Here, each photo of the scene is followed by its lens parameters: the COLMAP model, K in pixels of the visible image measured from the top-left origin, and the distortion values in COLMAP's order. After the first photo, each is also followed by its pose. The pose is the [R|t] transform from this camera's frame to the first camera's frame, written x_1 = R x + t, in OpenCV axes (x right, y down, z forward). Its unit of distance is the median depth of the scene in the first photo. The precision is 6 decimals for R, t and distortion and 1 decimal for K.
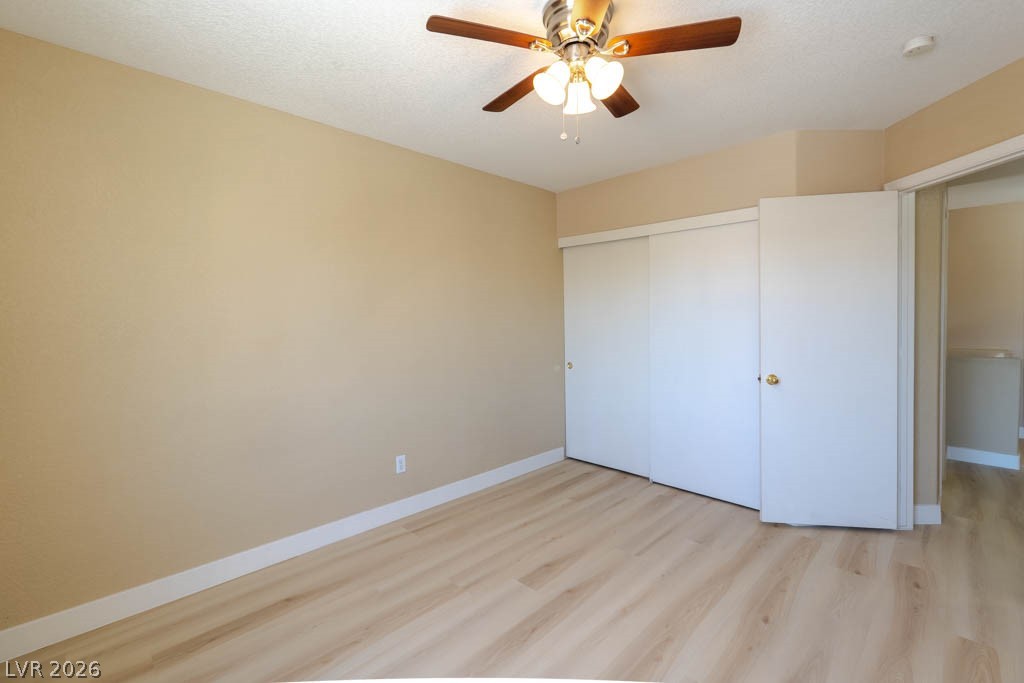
lens RADIAL K [[472.7, 0, 524.8], [0, 472.7, 337.1], [0, 0, 1]] dist [-0.001997, -0.000104]
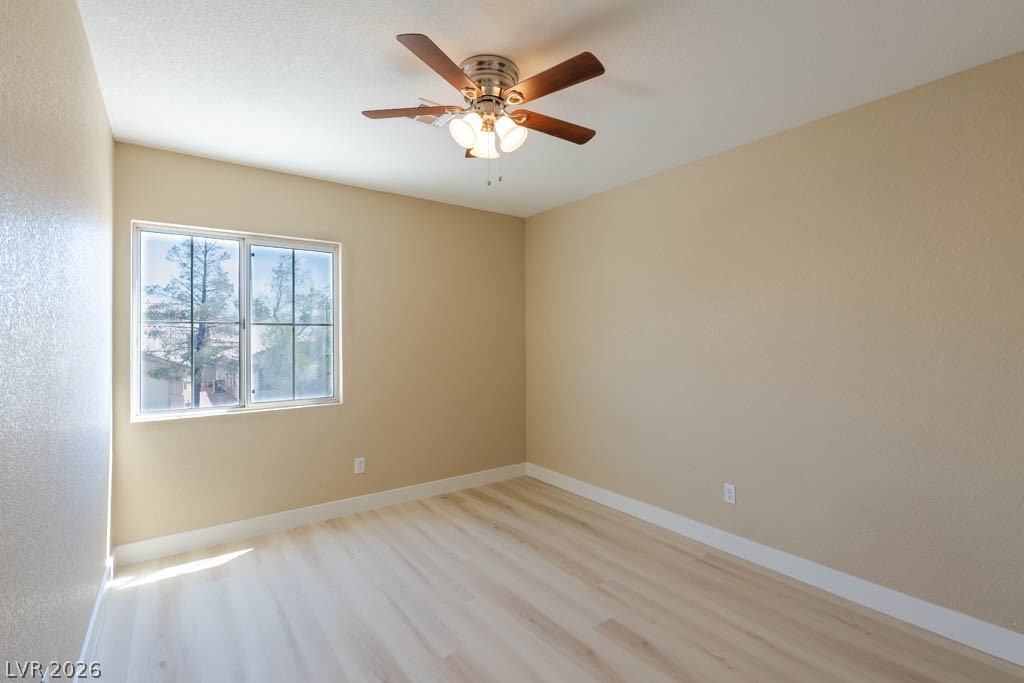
lens RADIAL K [[448.7, 0, 486.8], [0, 448.7, 339.6], [0, 0, 1]] dist [-0.001825, -0.000358]
pose [[-0.216741, 0.011823, -0.976158, 0.821456], [-0.036249, 0.999140, 0.020150, -0.035214], [0.975556, 0.039752, -0.216126, 0.862172]]
